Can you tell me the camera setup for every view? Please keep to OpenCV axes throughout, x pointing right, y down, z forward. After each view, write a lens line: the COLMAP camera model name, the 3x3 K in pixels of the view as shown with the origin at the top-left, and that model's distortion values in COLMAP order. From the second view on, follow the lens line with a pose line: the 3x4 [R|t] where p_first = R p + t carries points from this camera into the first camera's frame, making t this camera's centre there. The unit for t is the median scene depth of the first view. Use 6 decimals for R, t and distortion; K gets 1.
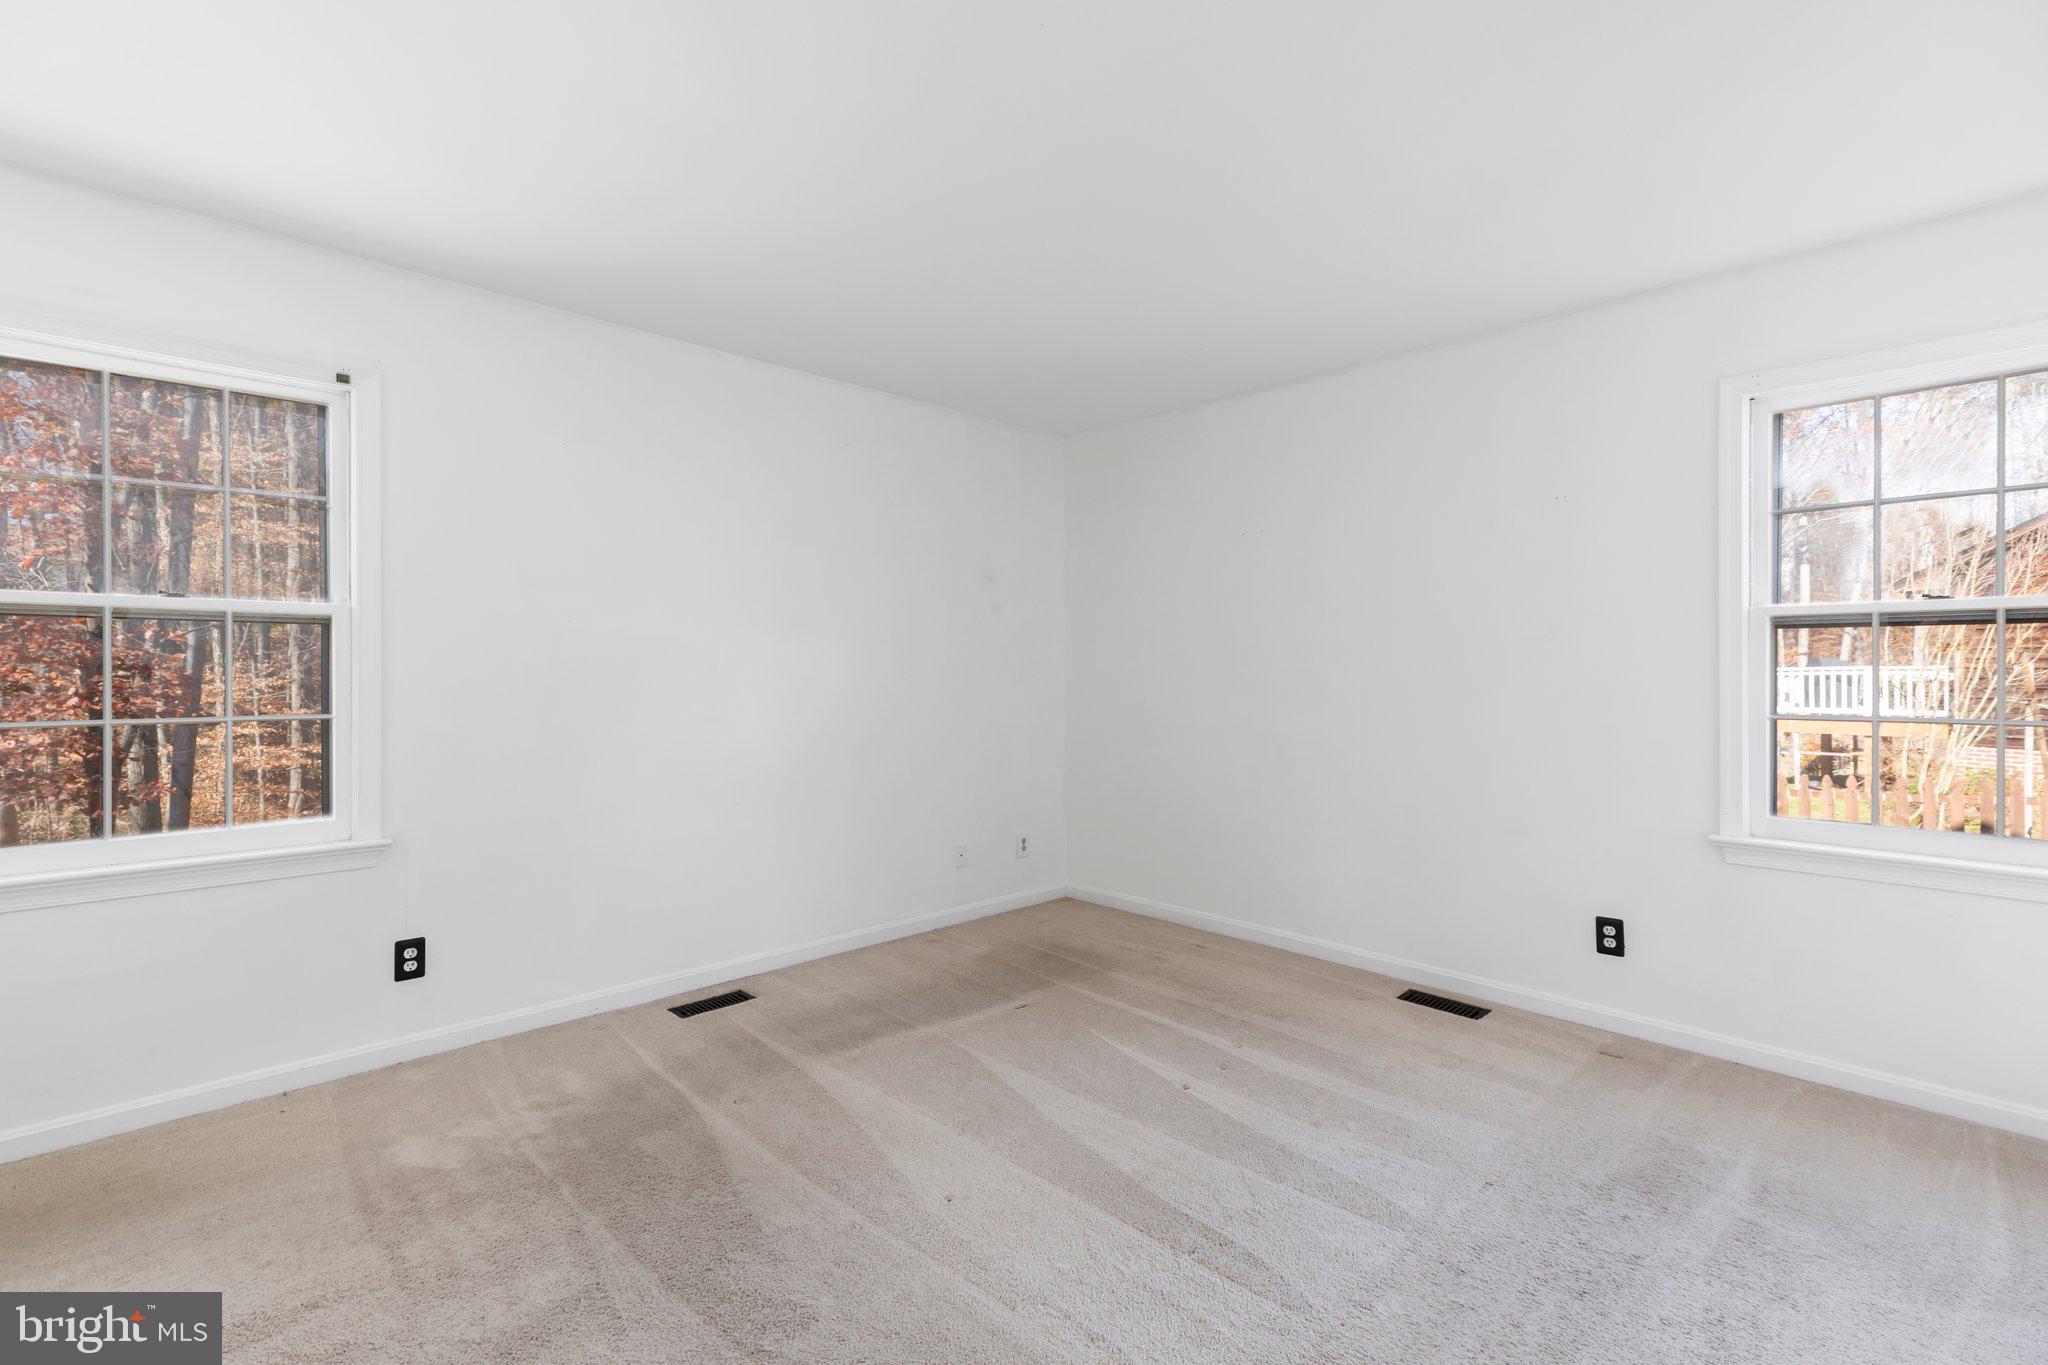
lens RADIAL K [[912.2, 0, 1020.1], [0, 912.2, 687.9], [0, 0, 1]] dist [0.004630, 0.000978]
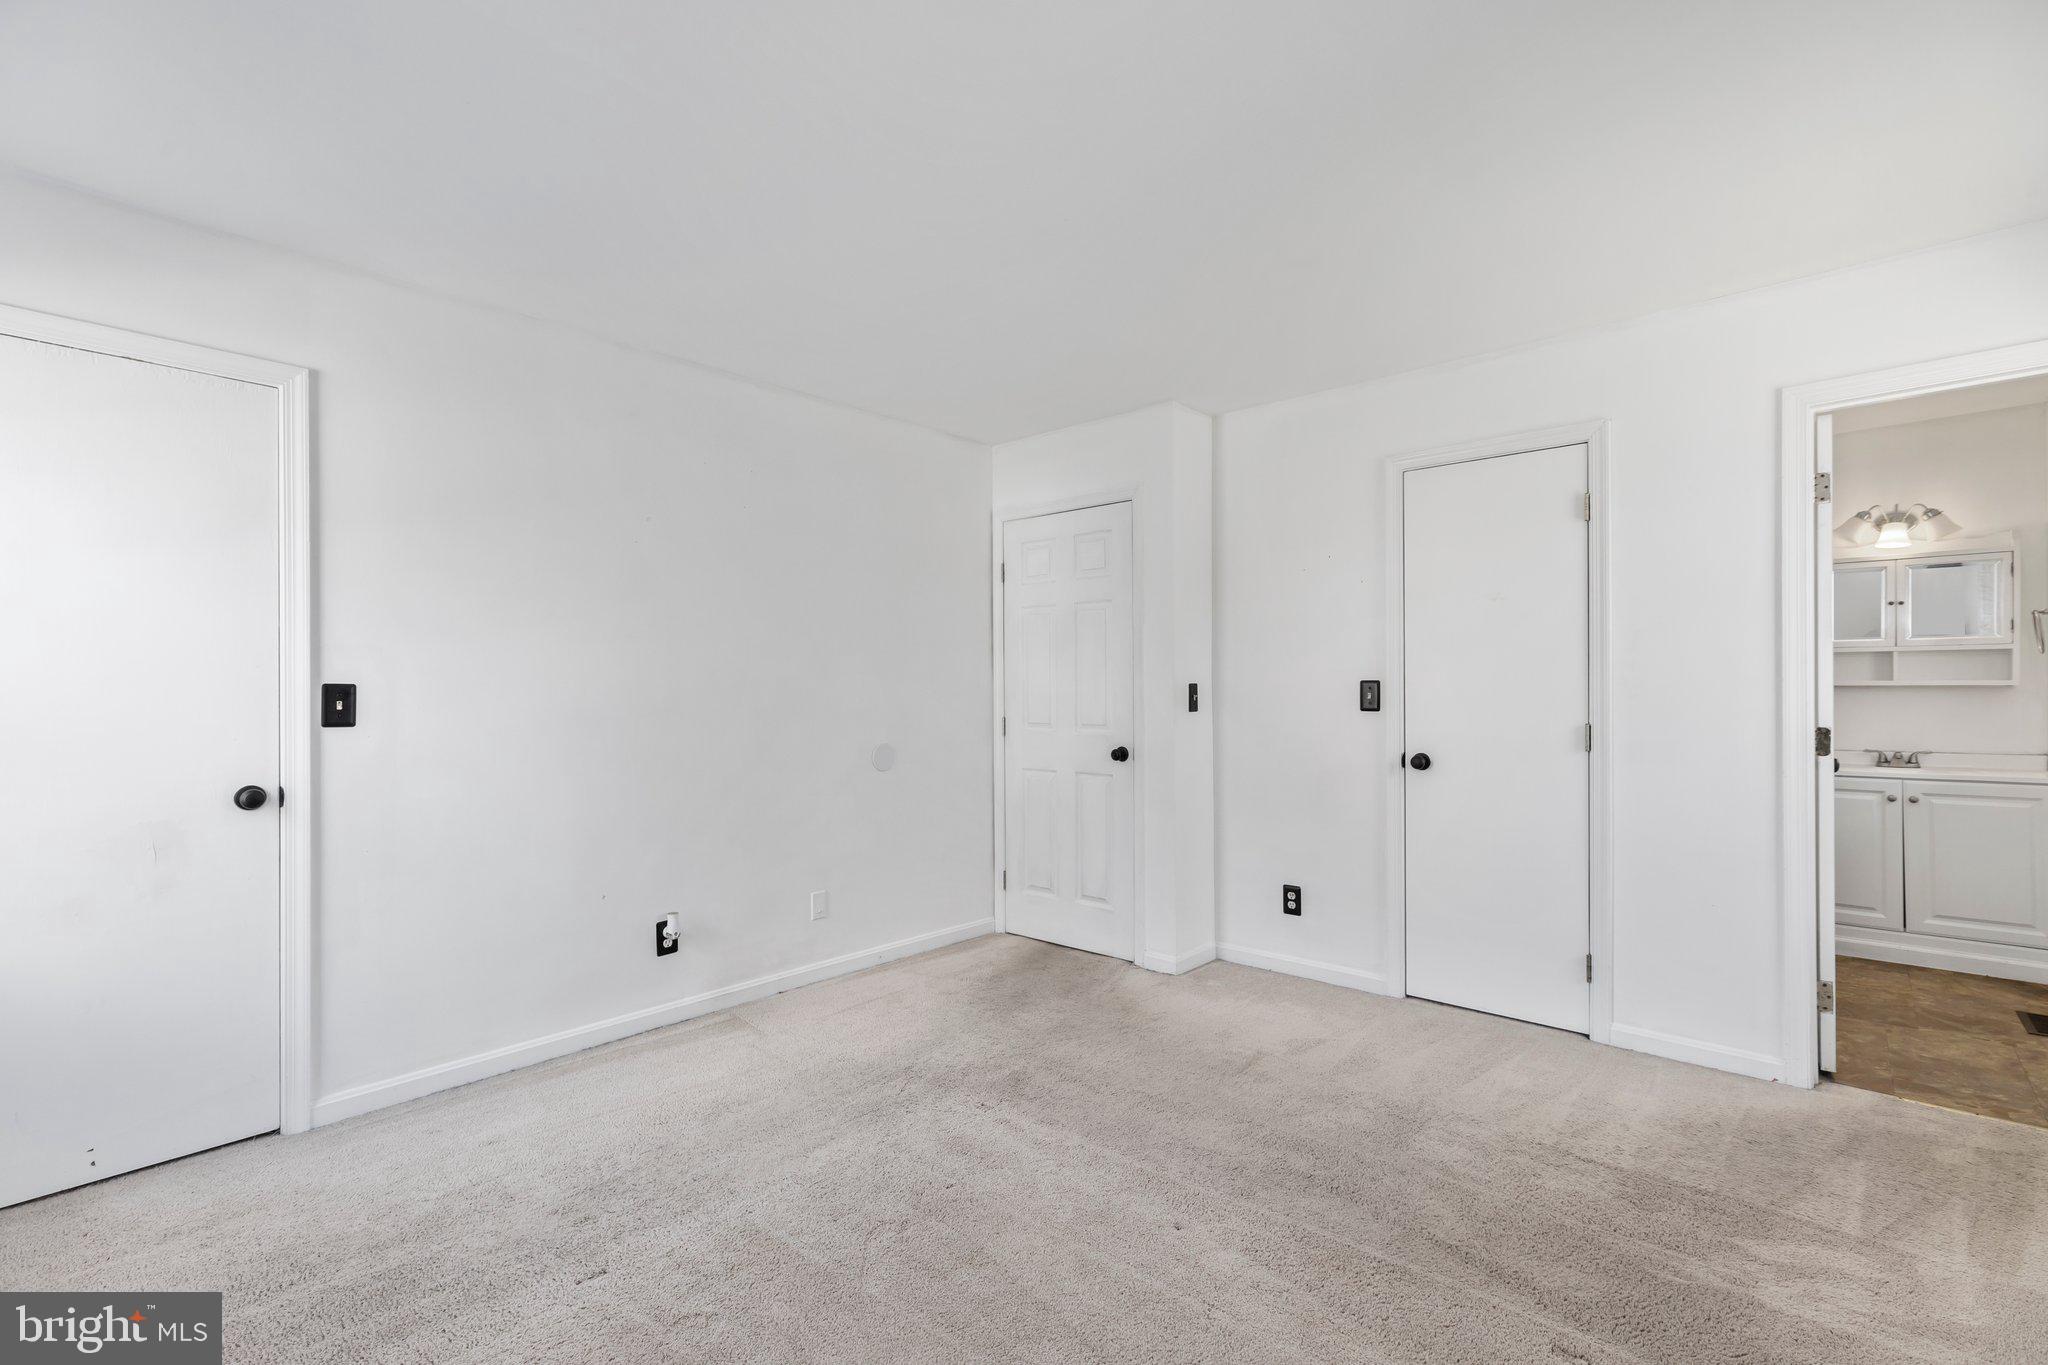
lens RADIAL K [[912.2, 0, 1020.1], [0, 912.2, 687.9], [0, 0, 1]] dist [0.004630, 0.000978]
pose [[-0.998991, 0.000840, -0.044912, 0.109475], [0.000431, 0.999958, 0.009120, -0.025959], [0.044917, 0.009091, -0.998949, 1.546484]]
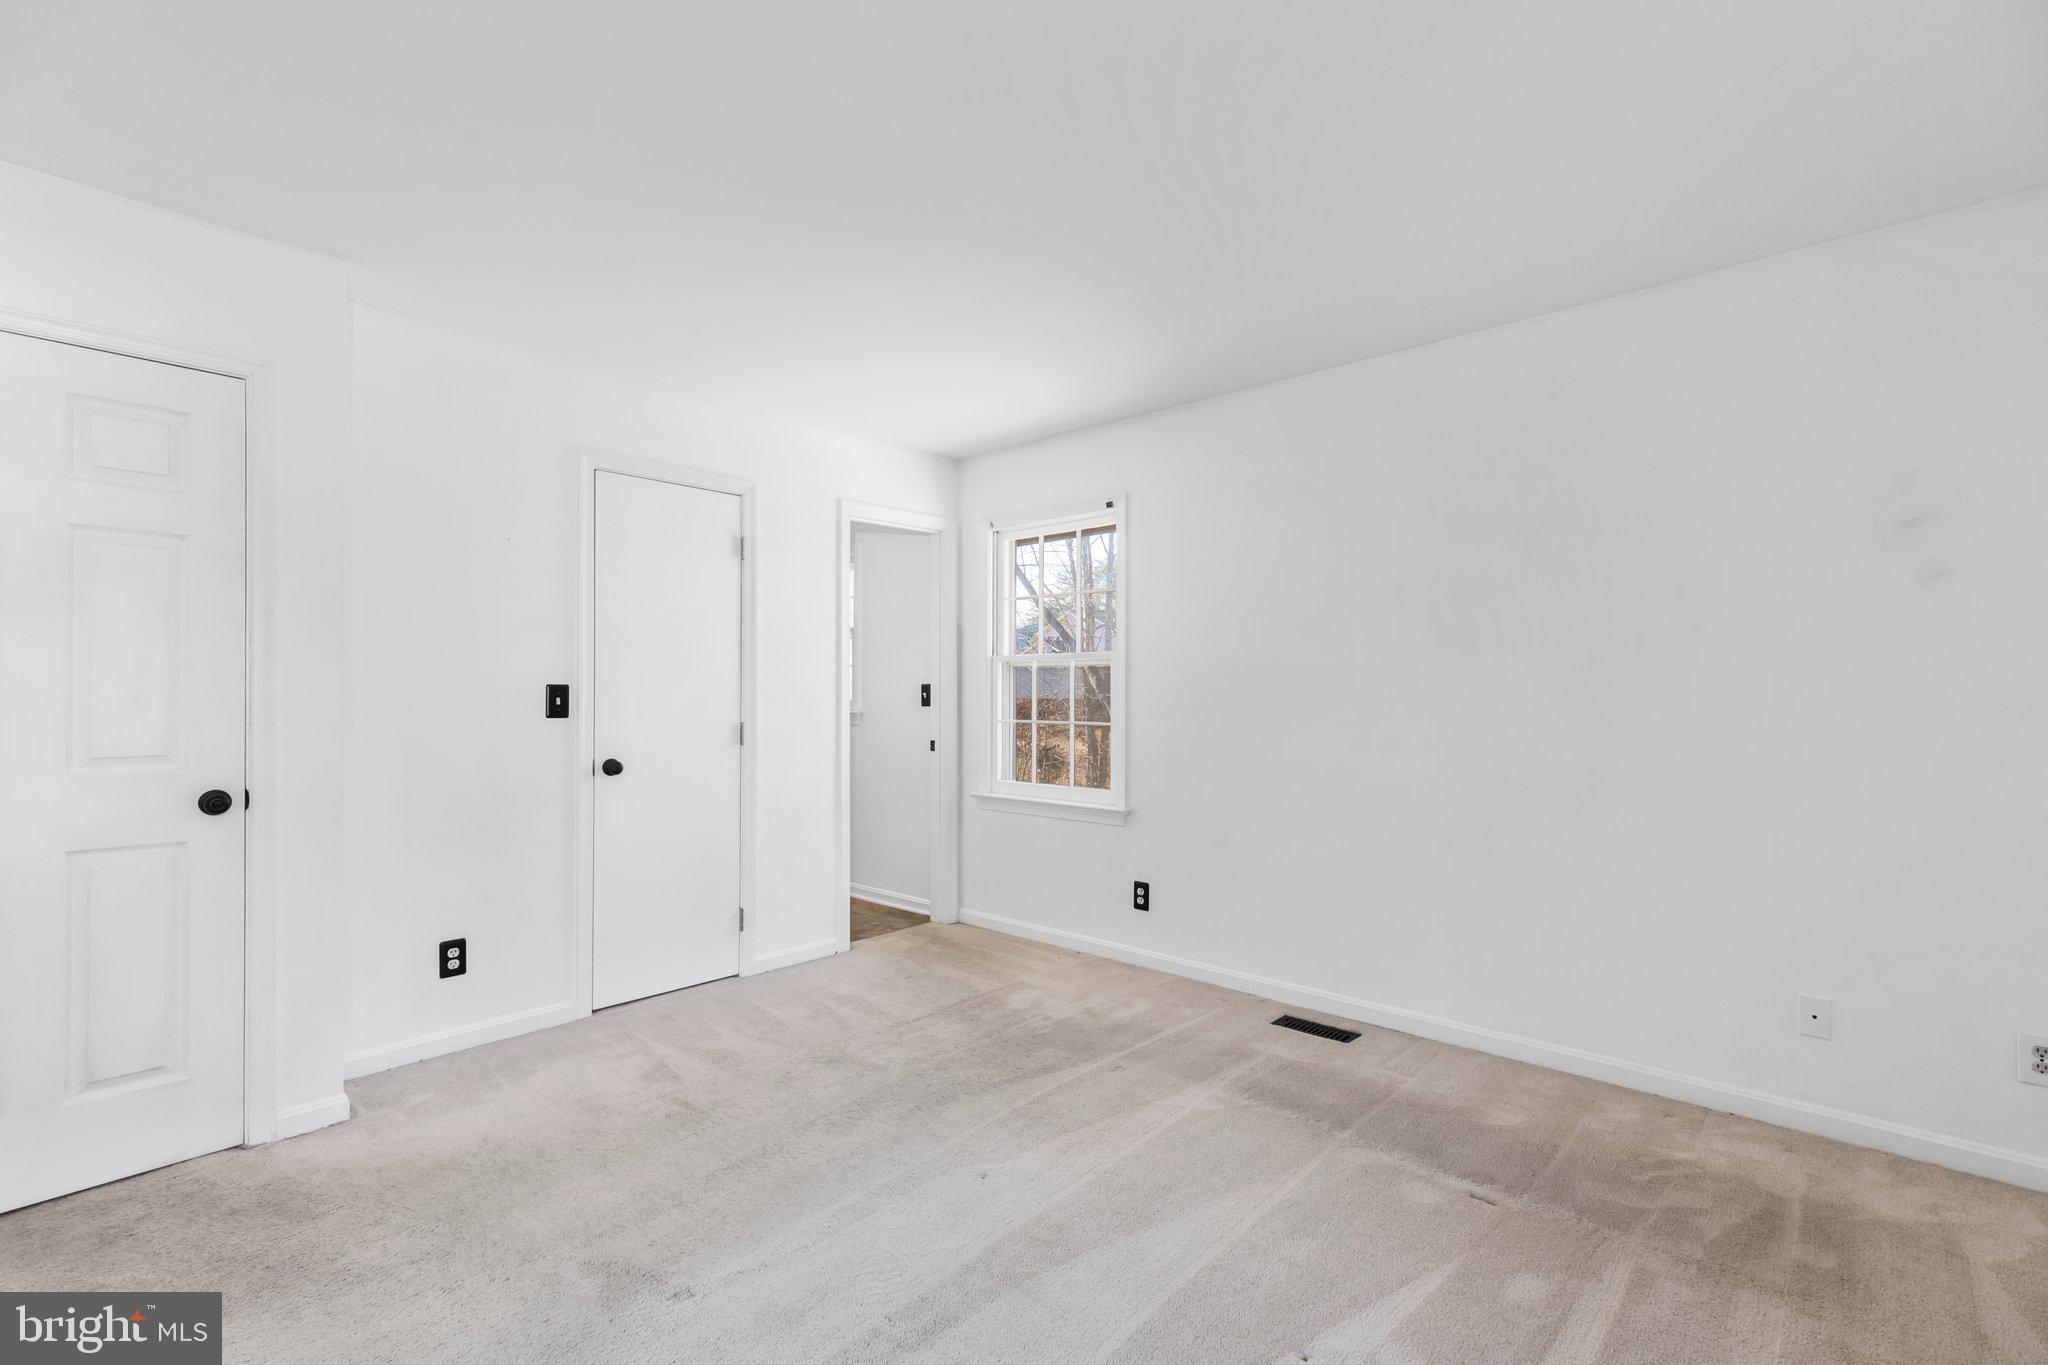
lens RADIAL K [[912.2, 0, 1020.1], [0, 912.2, 687.9], [0, 0, 1]] dist [0.004630, 0.000978]
pose [[0.048822, -0.009636, -0.998761, 0.808268], [-0.014633, 0.999839, -0.010361, -0.015507], [0.998700, 0.015120, 0.048673, 0.772826]]
